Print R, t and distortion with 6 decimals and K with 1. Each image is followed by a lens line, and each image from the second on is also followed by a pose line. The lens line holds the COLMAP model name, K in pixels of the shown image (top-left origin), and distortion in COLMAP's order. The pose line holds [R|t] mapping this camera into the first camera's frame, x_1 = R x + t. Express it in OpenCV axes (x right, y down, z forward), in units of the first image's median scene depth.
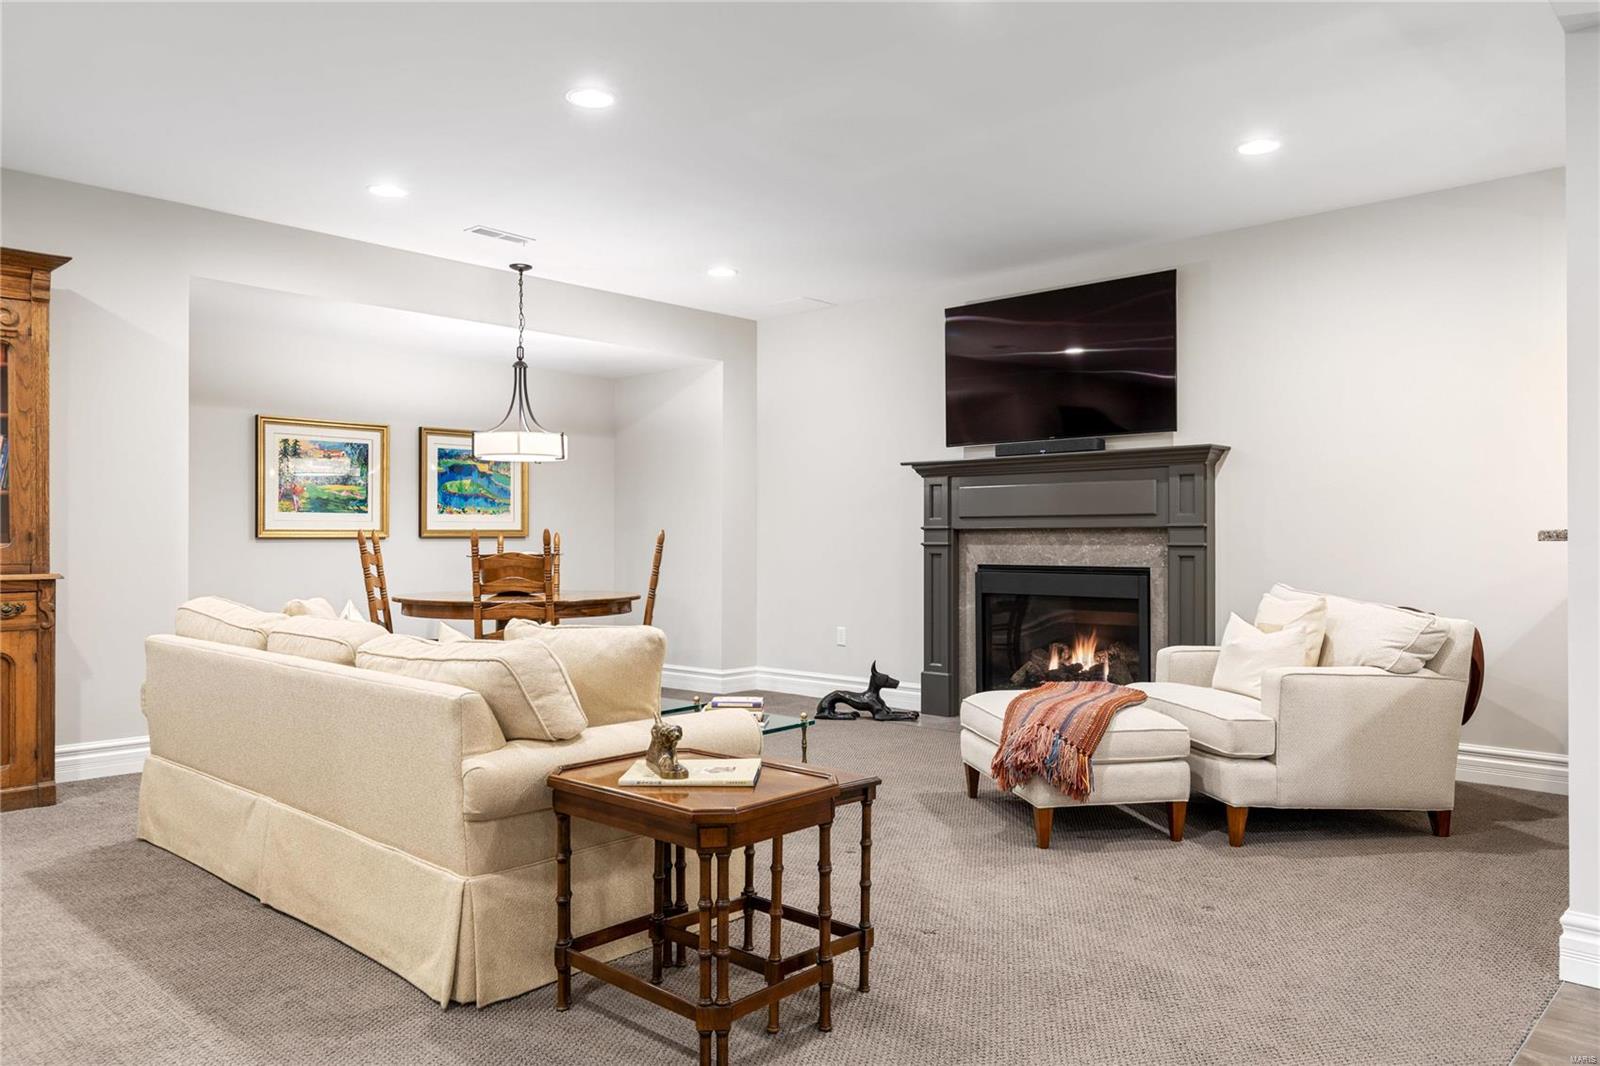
lens RADIAL K [[1044.4, 0, 855.8], [0, 1044.4, 535.6], [0, 0, 1]] dist [-0.009805, -0.000254]
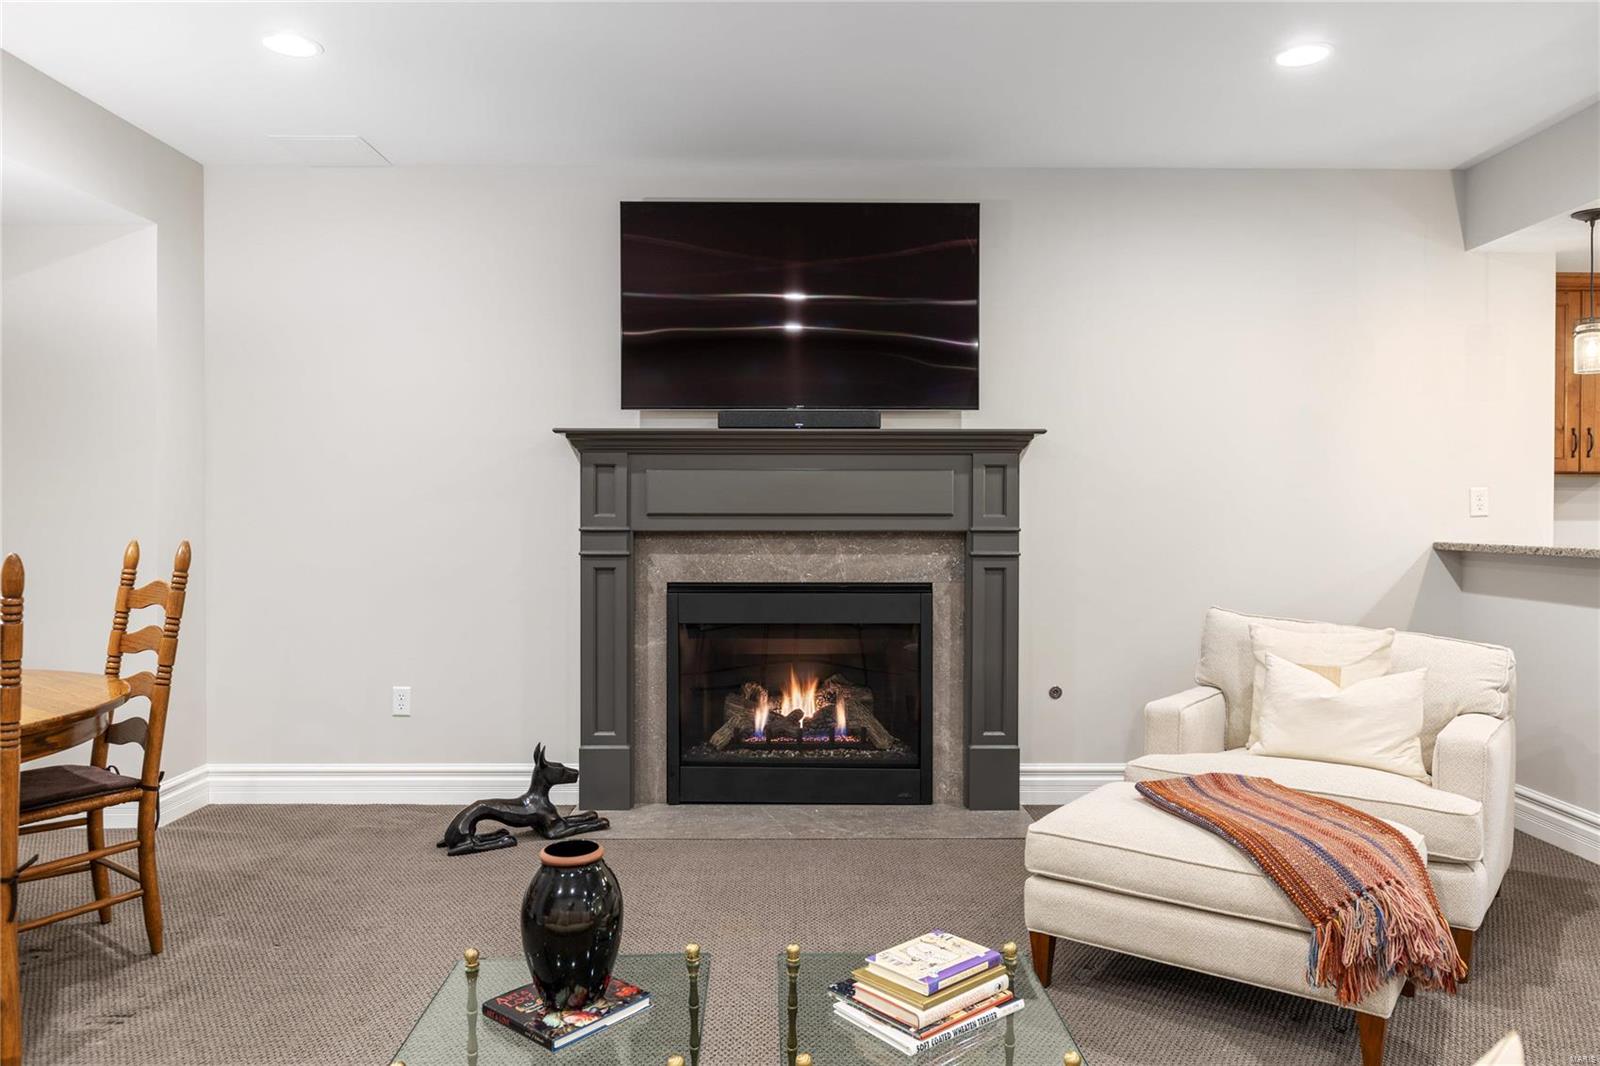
lens RADIAL K [[1033.5, 0, 800.0], [0, 1033.5, 533.0], [0, 0, 1]] dist [-0.004502, -0.000273]
pose [[0.761142, -0.007672, 0.648540, -0.266899], [-0.003852, 0.999859, 0.016348, -0.017000], [-0.648574, -0.014941, 0.761005, 0.433577]]
